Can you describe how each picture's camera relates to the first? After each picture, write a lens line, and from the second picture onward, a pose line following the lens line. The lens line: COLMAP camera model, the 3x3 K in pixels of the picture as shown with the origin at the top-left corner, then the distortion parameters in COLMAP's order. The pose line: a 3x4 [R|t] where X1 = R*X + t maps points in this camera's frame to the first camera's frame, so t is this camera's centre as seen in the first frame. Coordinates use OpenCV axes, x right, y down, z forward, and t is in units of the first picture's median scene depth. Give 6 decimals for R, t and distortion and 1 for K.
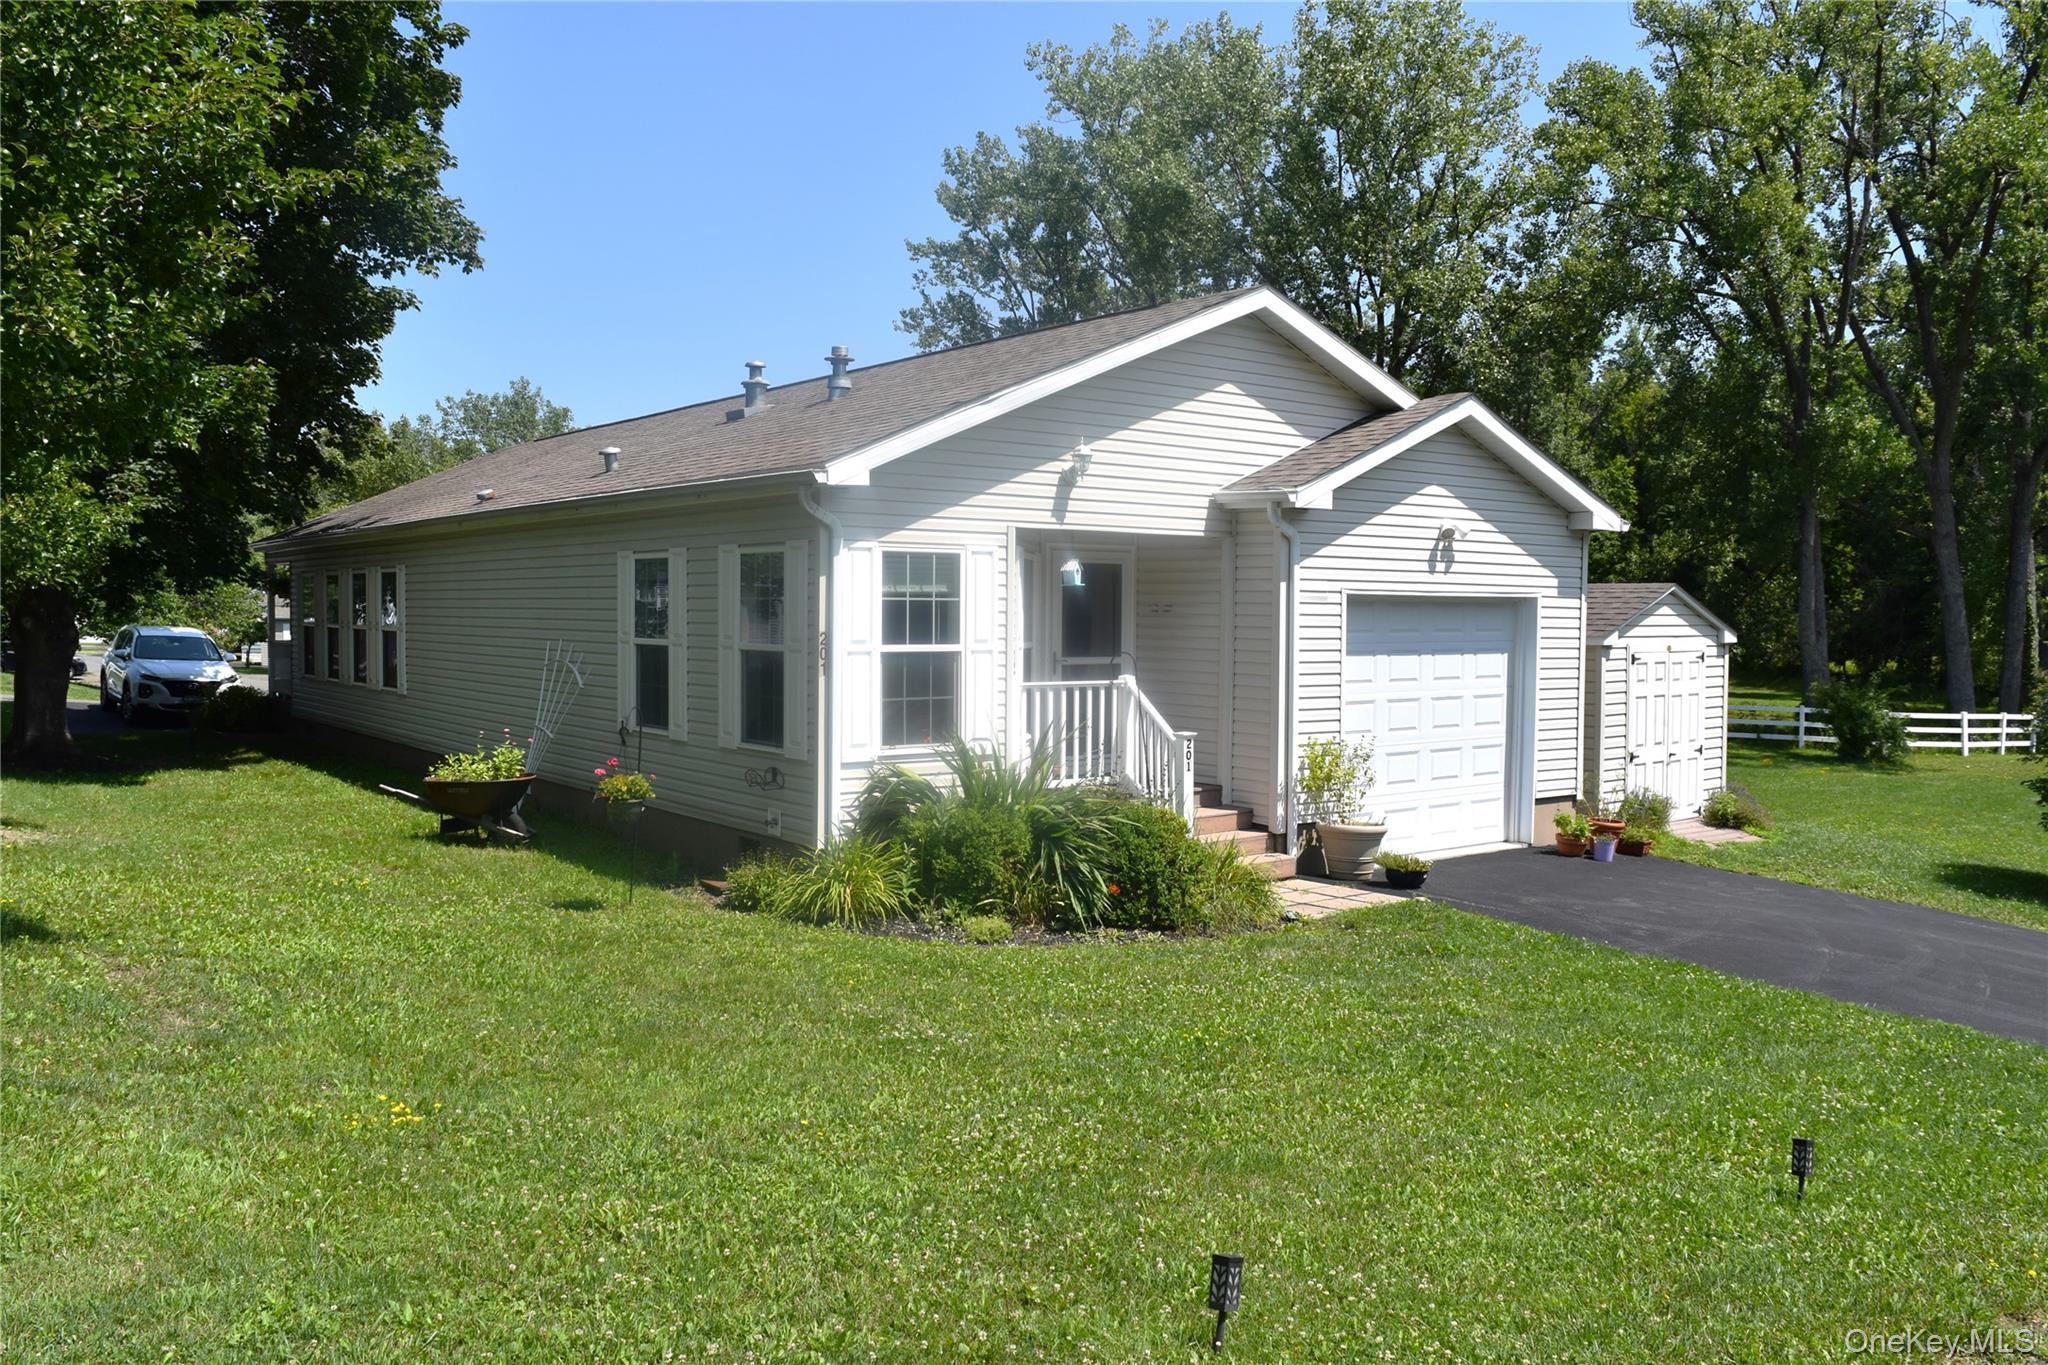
lens RADIAL K [[1603.9, 0, 1024.0], [0, 1603.9, 682.5], [0, 0, 1]] dist [-0.092919, 0.021503]
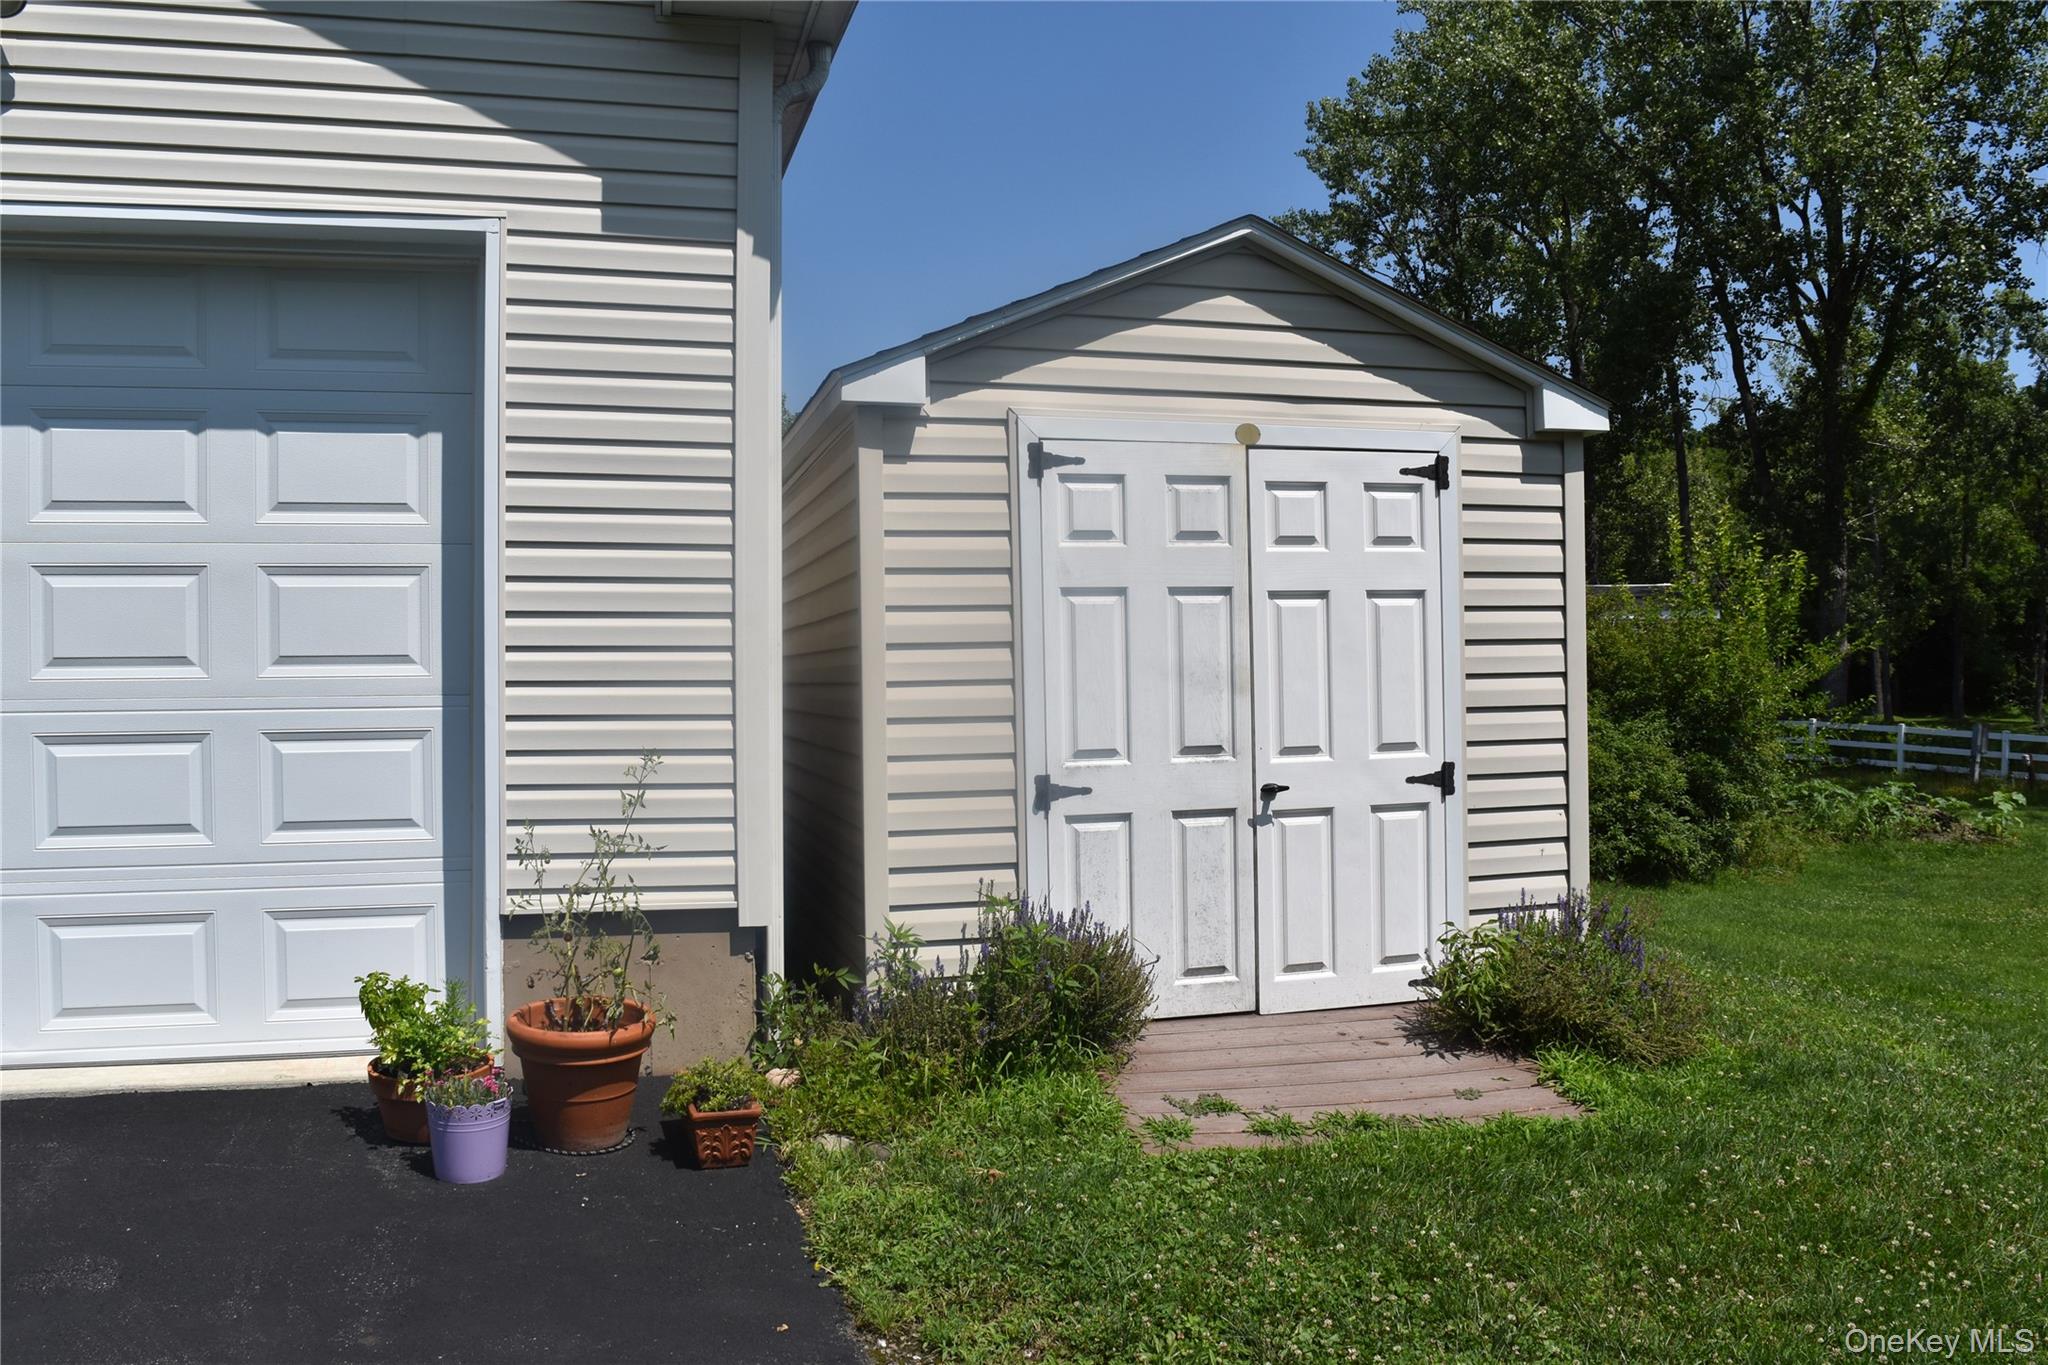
lens RADIAL K [[1603.9, 0, 1024.0], [0, 1603.9, 682.5], [0, 0, 1]] dist [-0.092919, 0.021503]
pose [[0.928290, -0.011277, -0.371685, 0.520107], [-0.004894, 0.999083, -0.042536, 0.041945], [0.371824, 0.041305, 0.927384, 0.760829]]
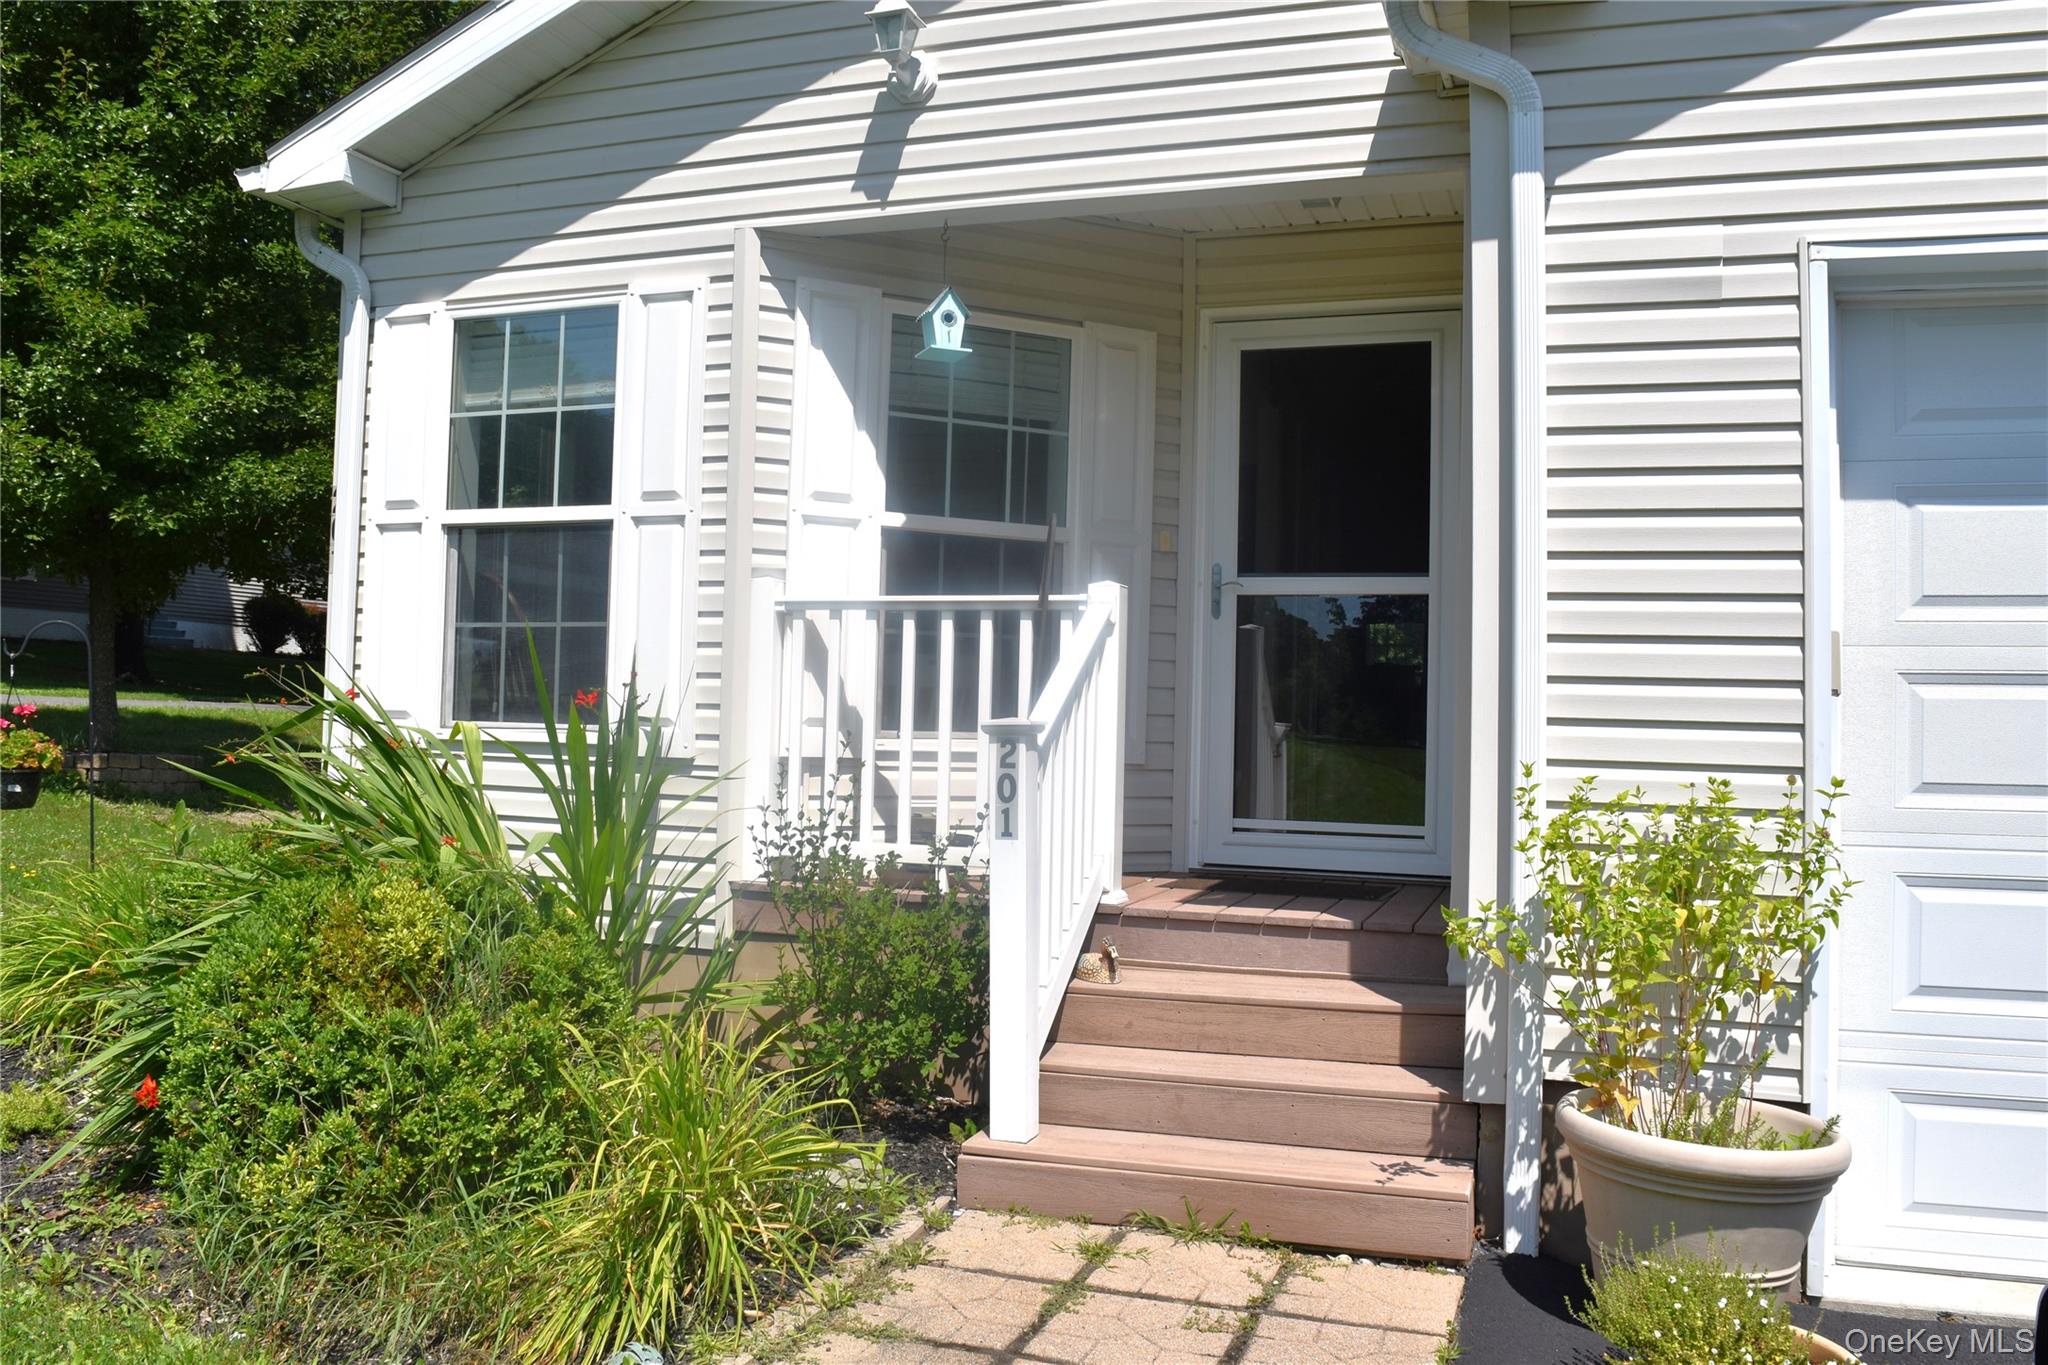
lens RADIAL K [[1581.0, 0, 1030.2], [0, 1581.0, 681.0], [0, 0, 1]] dist [-0.094190, 0.021480]
pose [[0.569280, -0.012632, -0.822046, 0.299665], [-0.055119, 0.997046, -0.053492, 0.032855], [0.820294, 0.075762, 0.566902, 0.661607]]
